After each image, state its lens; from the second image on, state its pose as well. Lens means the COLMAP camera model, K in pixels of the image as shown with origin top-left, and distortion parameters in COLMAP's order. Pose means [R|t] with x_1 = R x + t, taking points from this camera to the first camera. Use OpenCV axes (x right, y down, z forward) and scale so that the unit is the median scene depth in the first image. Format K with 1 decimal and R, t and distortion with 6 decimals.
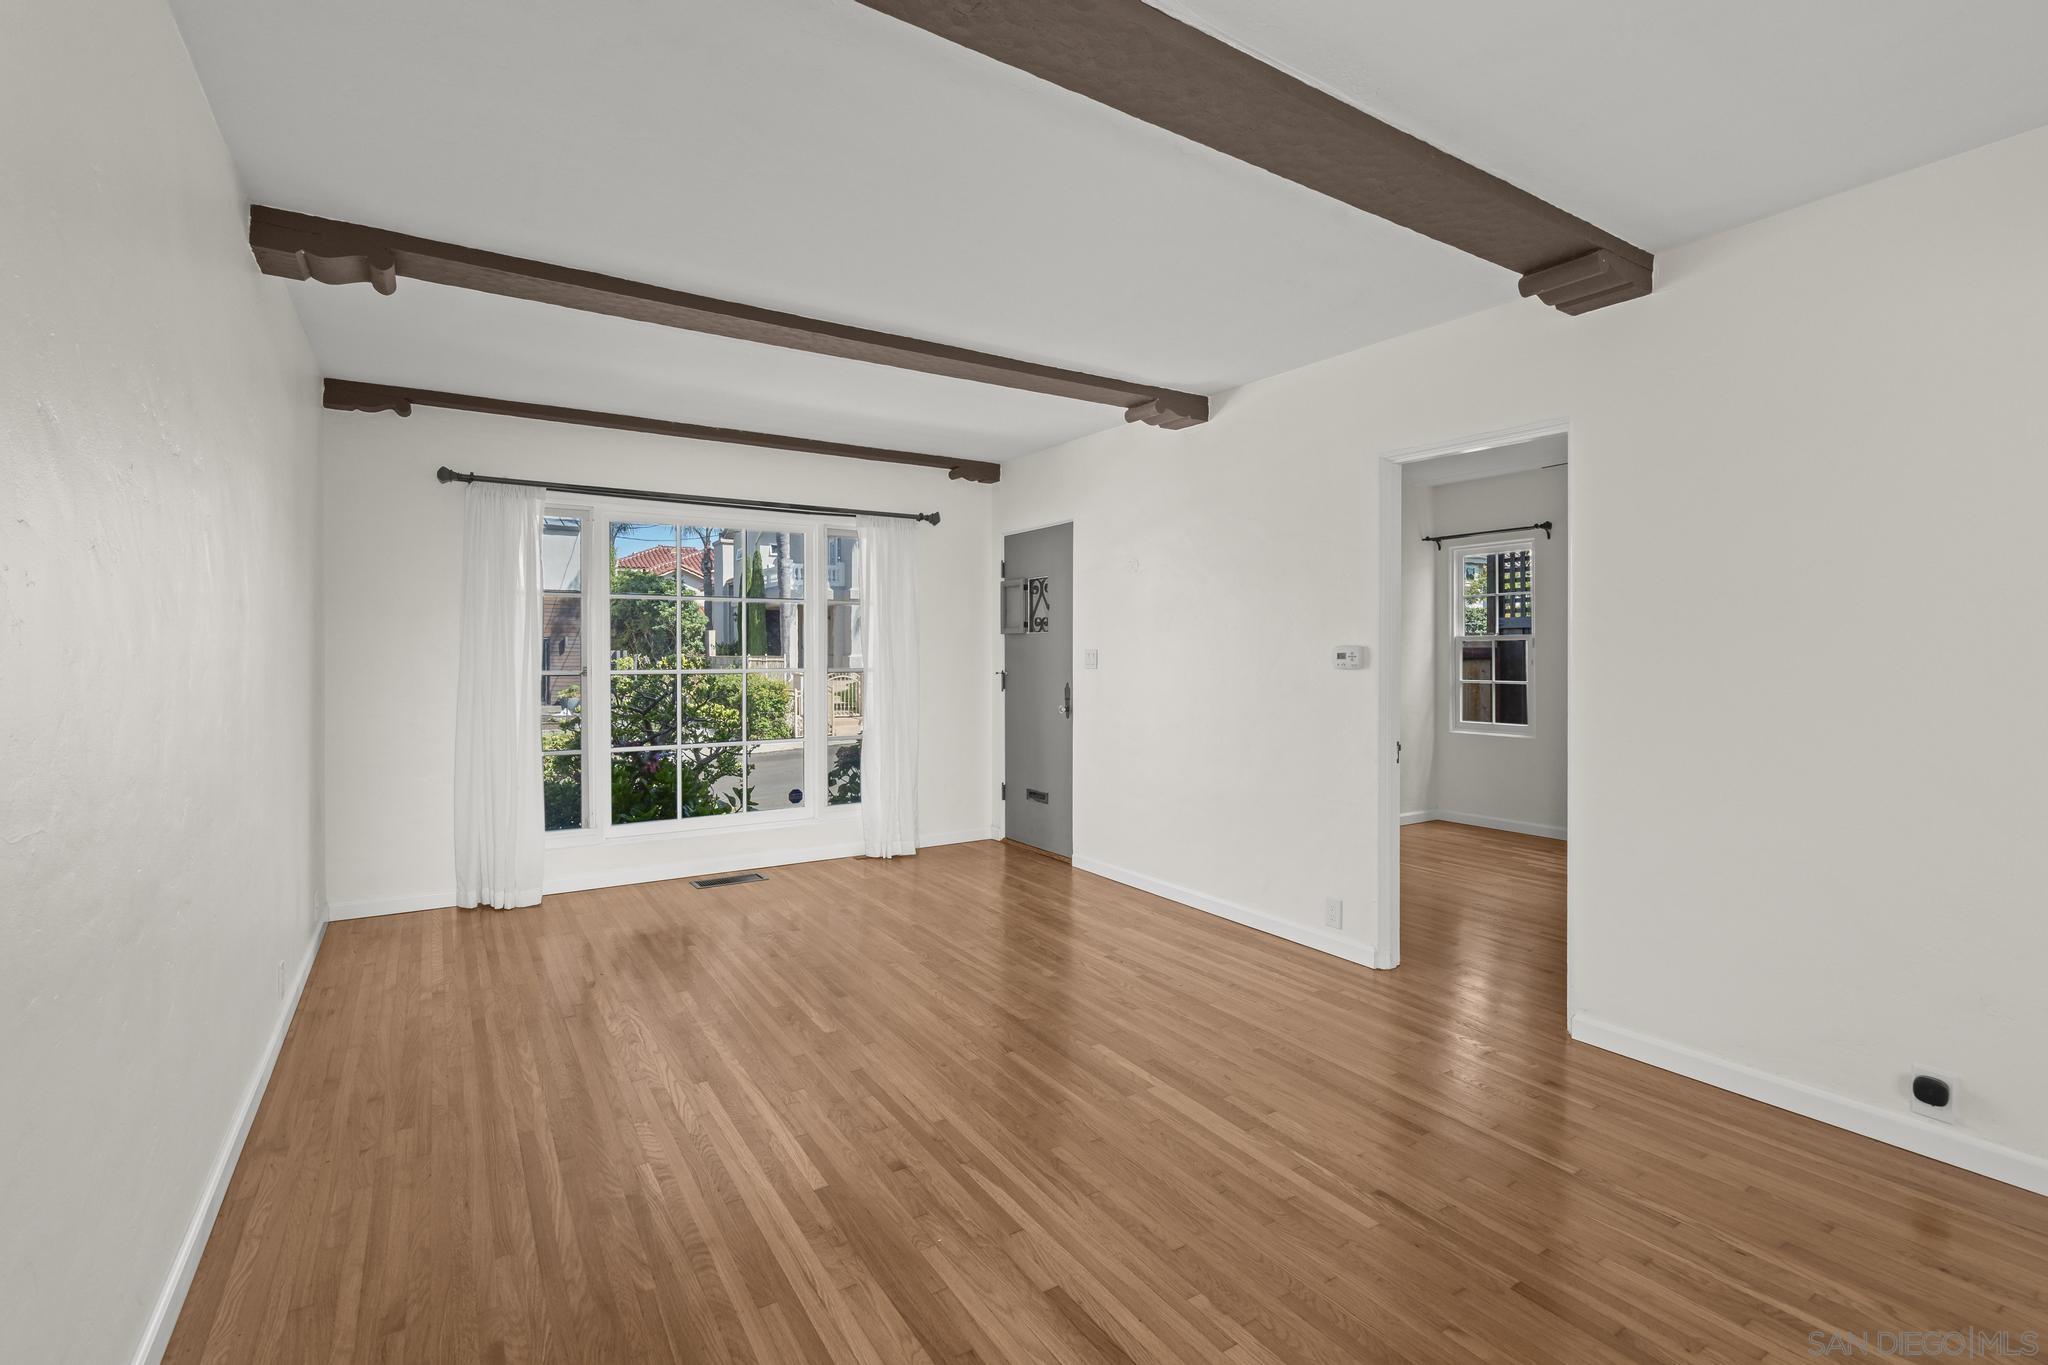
lens RADIAL K [[931.1, 0, 1028.5], [0, 931.1, 651.6], [0, 0, 1]] dist [-0.001169, 0.001055]
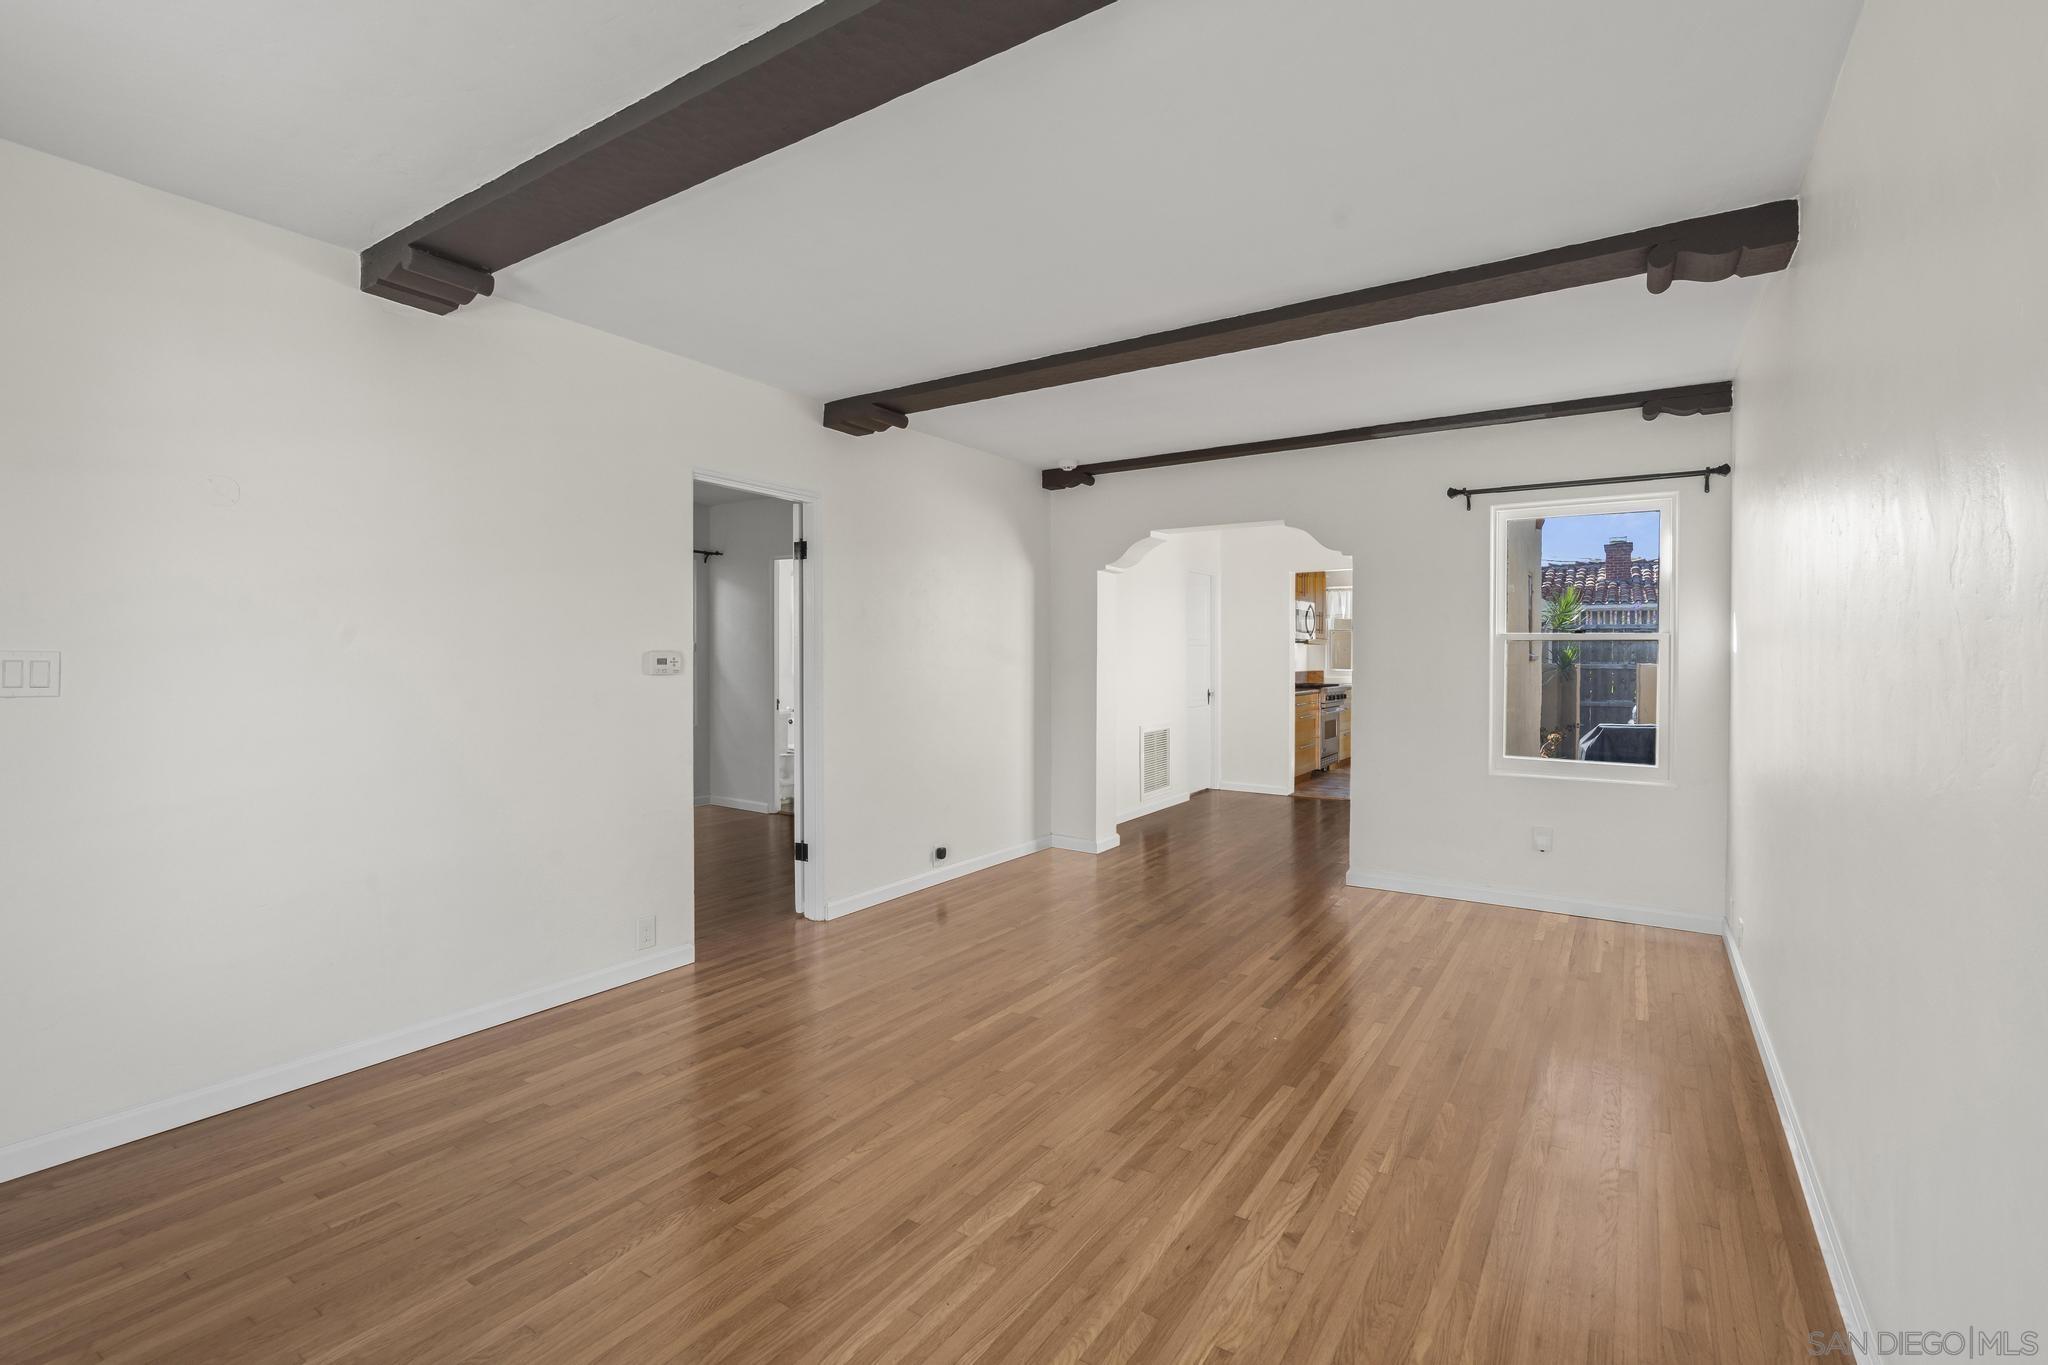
lens RADIAL K [[922.5, 0, 1014.9], [0, 922.5, 658.3], [0, 0, 1]] dist [-0.000602, 0.000182]
pose [[-0.401048, -0.001730, 0.916055, -0.673922], [-0.003250, 0.999995, 0.000466, -0.000194], [-0.916051, -0.002790, -0.401052, 1.022510]]
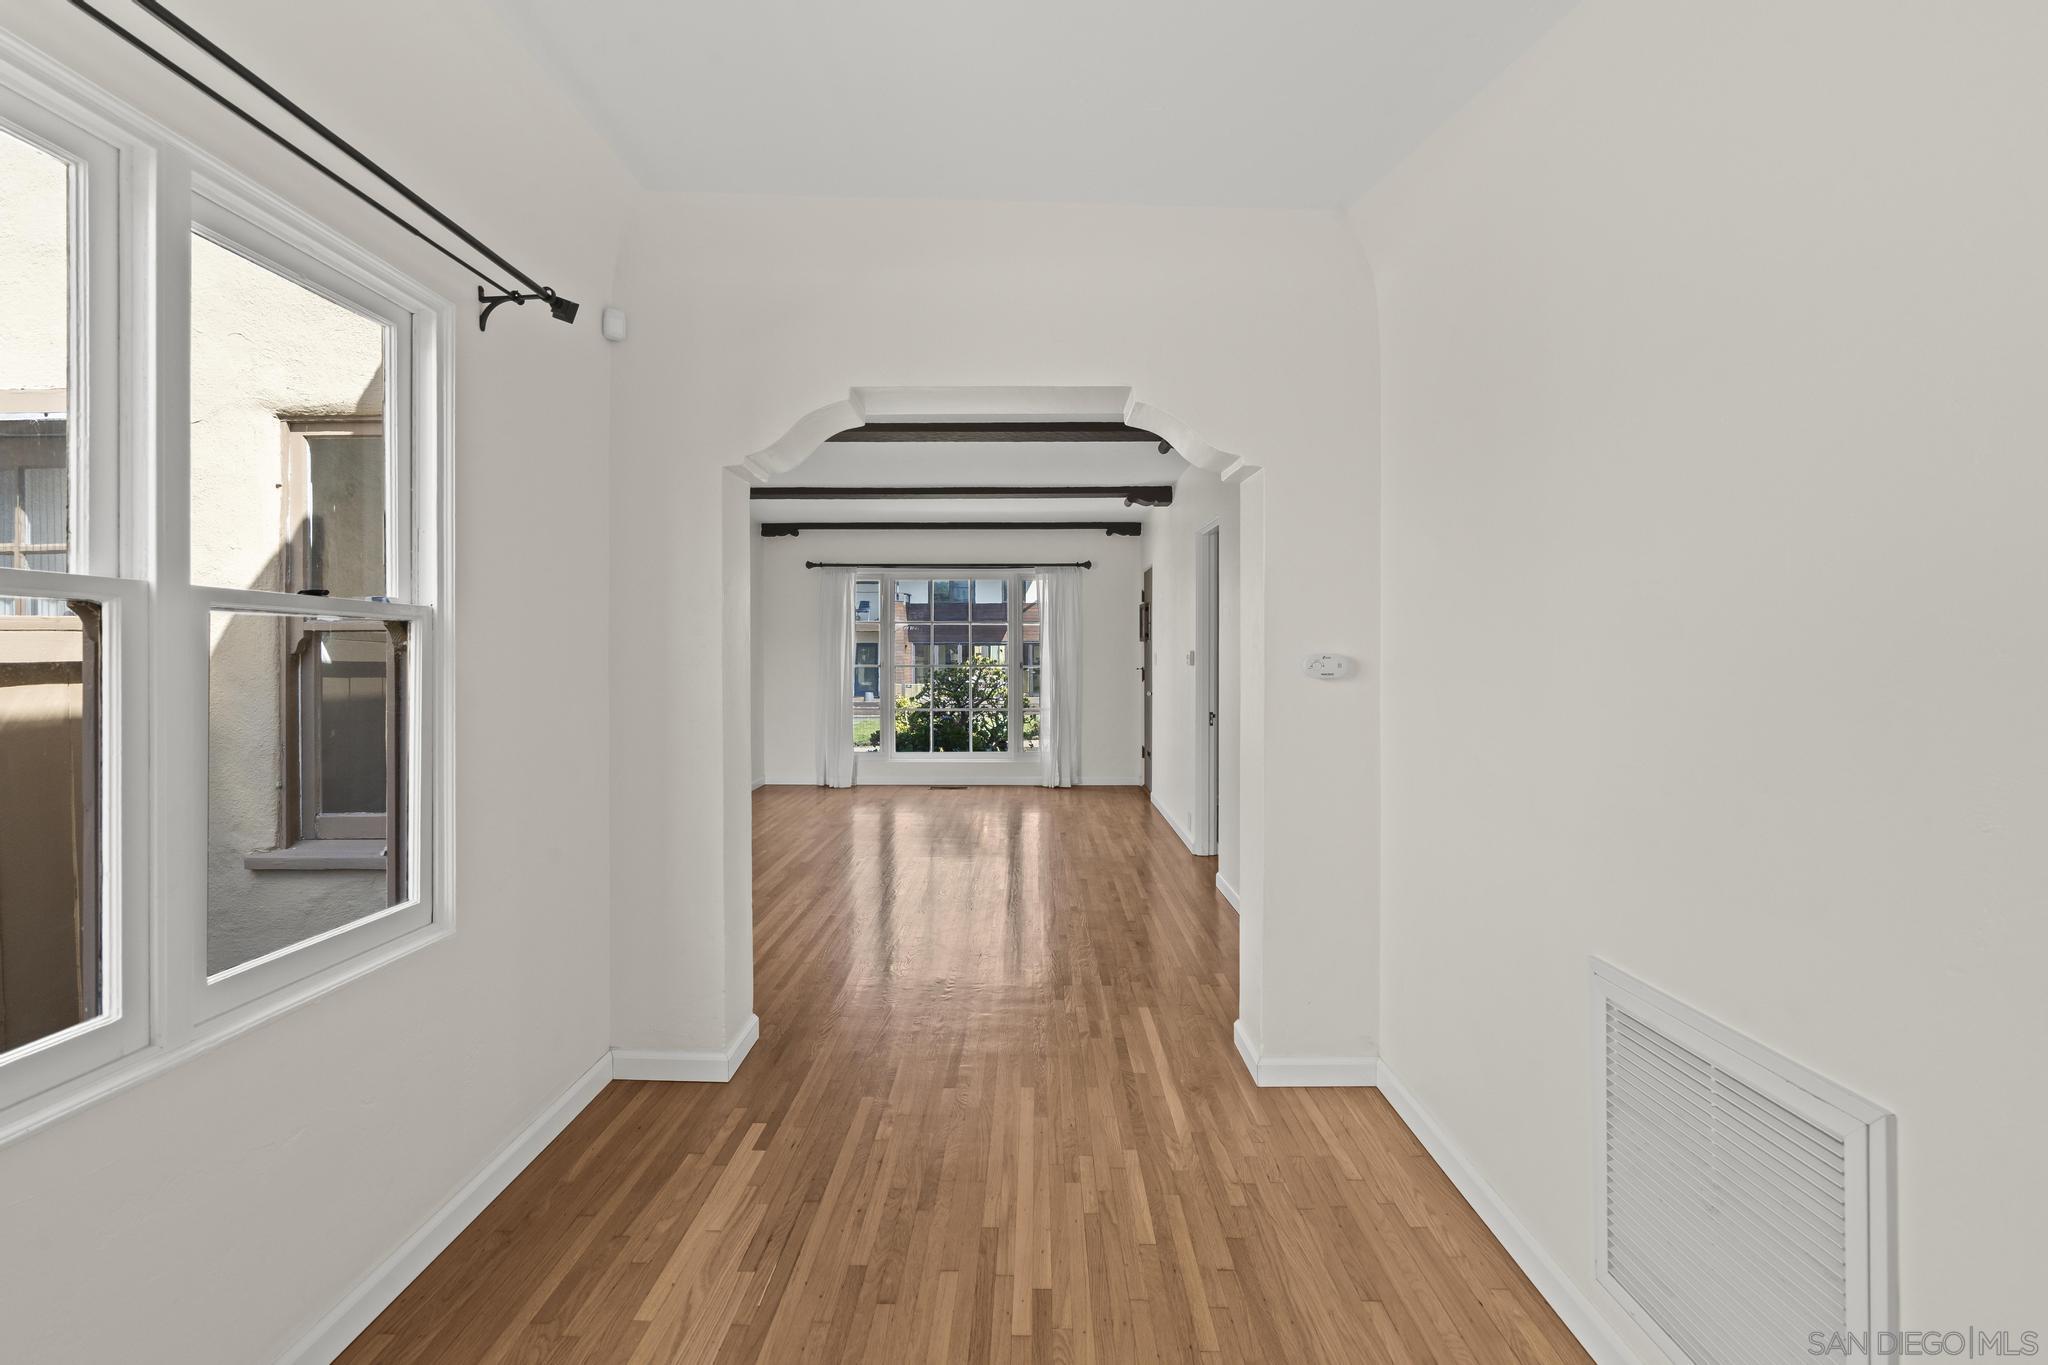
lens RADIAL K [[931.1, 0, 1028.5], [0, 931.1, 651.6], [0, 0, 1]] dist [-0.001169, 0.001055]
pose [[0.842459, -0.002123, -0.538756, 0.947331], [0.001337, 0.999997, -0.001849, -0.001148], [0.538758, 0.000837, 0.842460, -0.475044]]
